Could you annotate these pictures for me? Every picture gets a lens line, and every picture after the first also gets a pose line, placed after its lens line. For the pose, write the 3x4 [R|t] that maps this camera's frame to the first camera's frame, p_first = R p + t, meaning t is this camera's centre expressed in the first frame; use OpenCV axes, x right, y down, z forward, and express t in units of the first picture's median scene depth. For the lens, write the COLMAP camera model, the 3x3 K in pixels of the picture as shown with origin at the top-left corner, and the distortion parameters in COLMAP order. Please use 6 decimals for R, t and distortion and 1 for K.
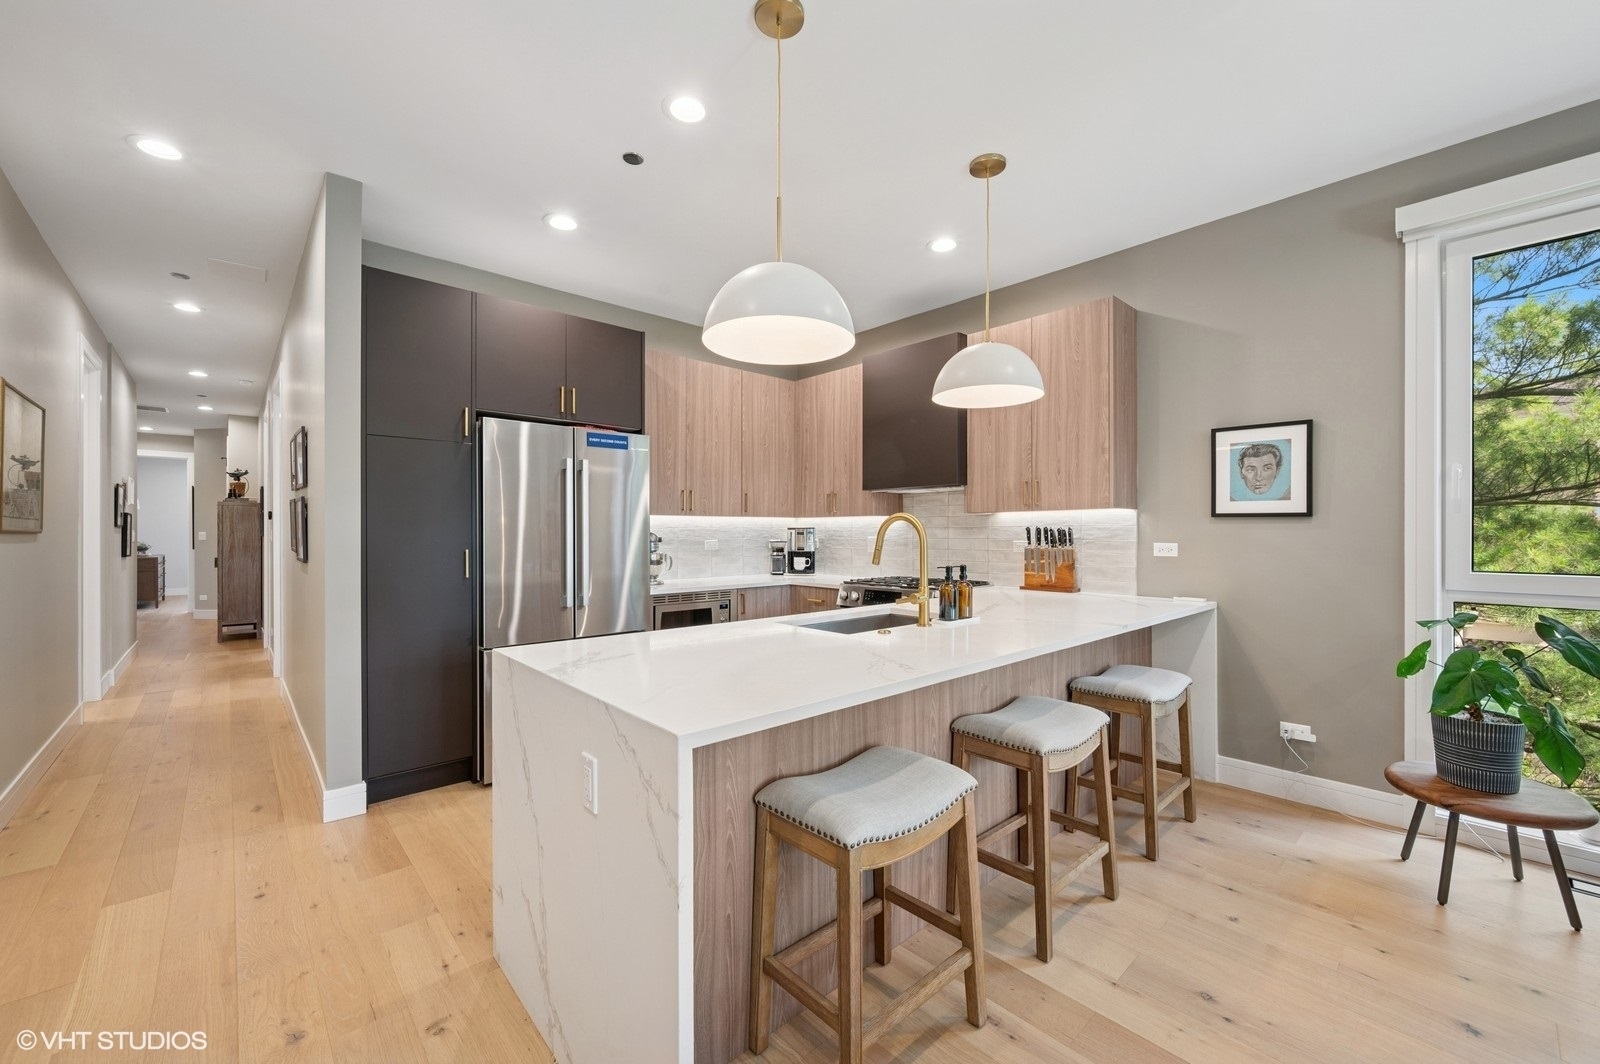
lens RADIAL K [[630.7, 0, 800.0], [0, 630.7, 532.0], [0, 0, 1]] dist [-0.001536, 0.000144]
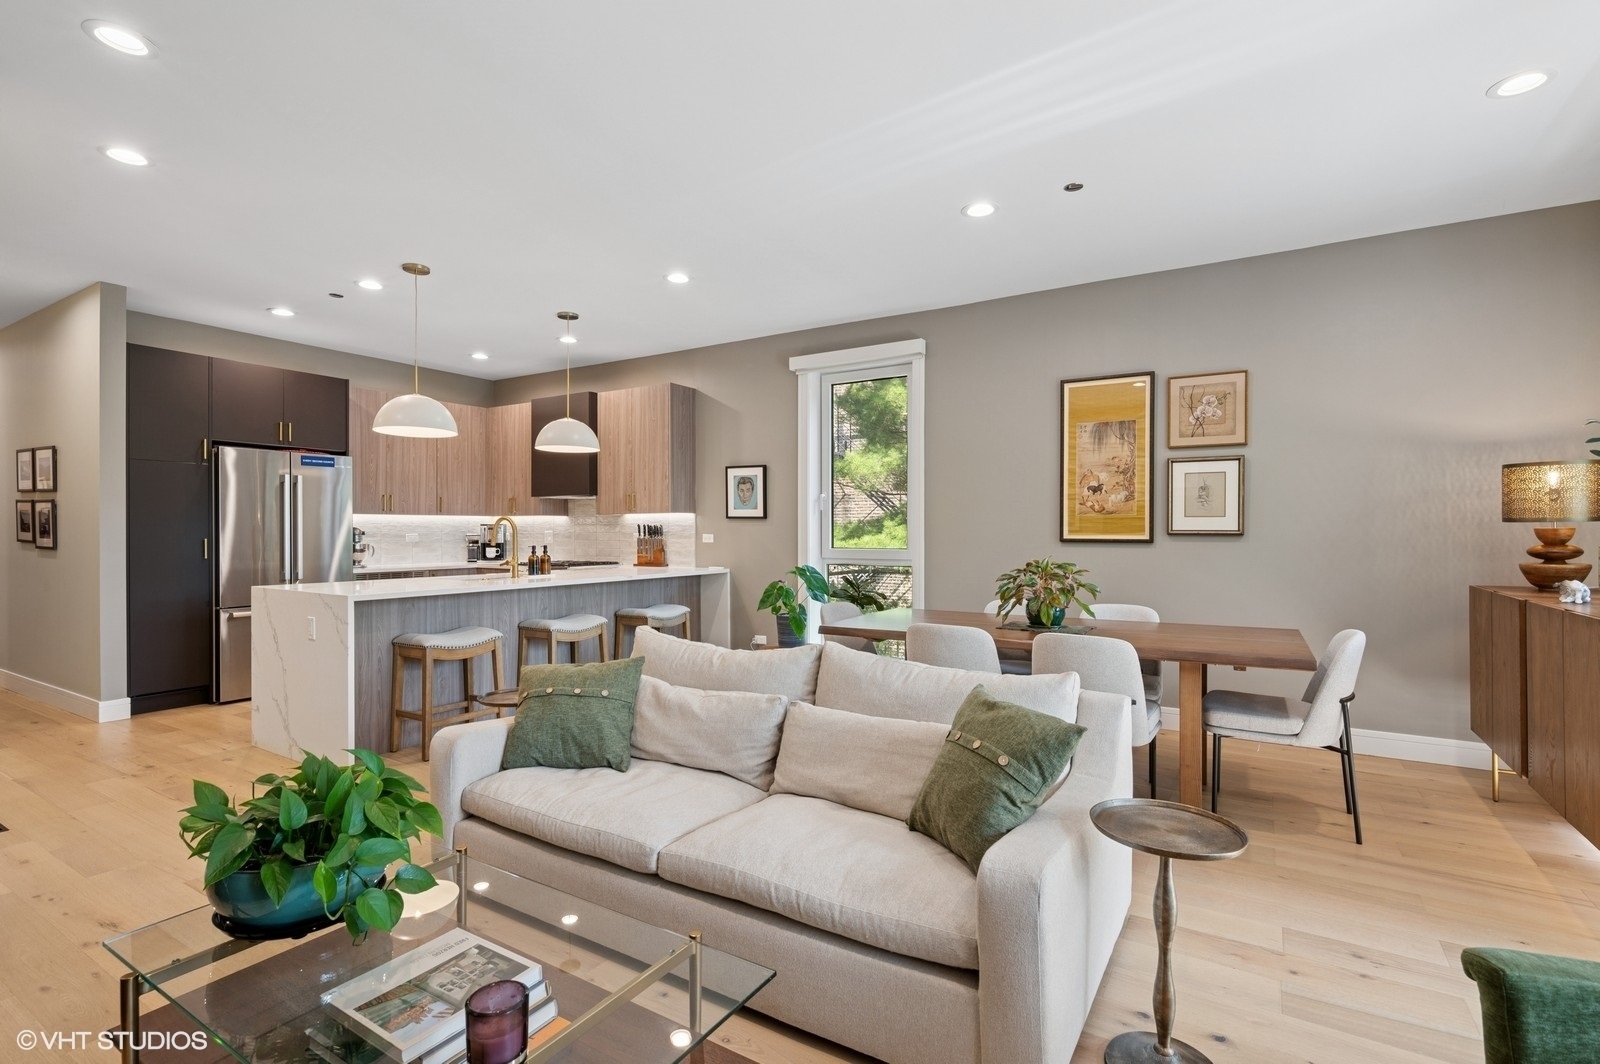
lens RADIAL K [[741.2, 0, 800.0], [0, 741.2, 532.0], [0, 0, 1]] dist [-0.003574, -0.000979]
pose [[0.959614, 0.000292, 0.281320, 0.244237], [-0.001085, 0.999996, 0.002663, 0.005841], [-0.281318, -0.002861, 0.959610, -0.823785]]
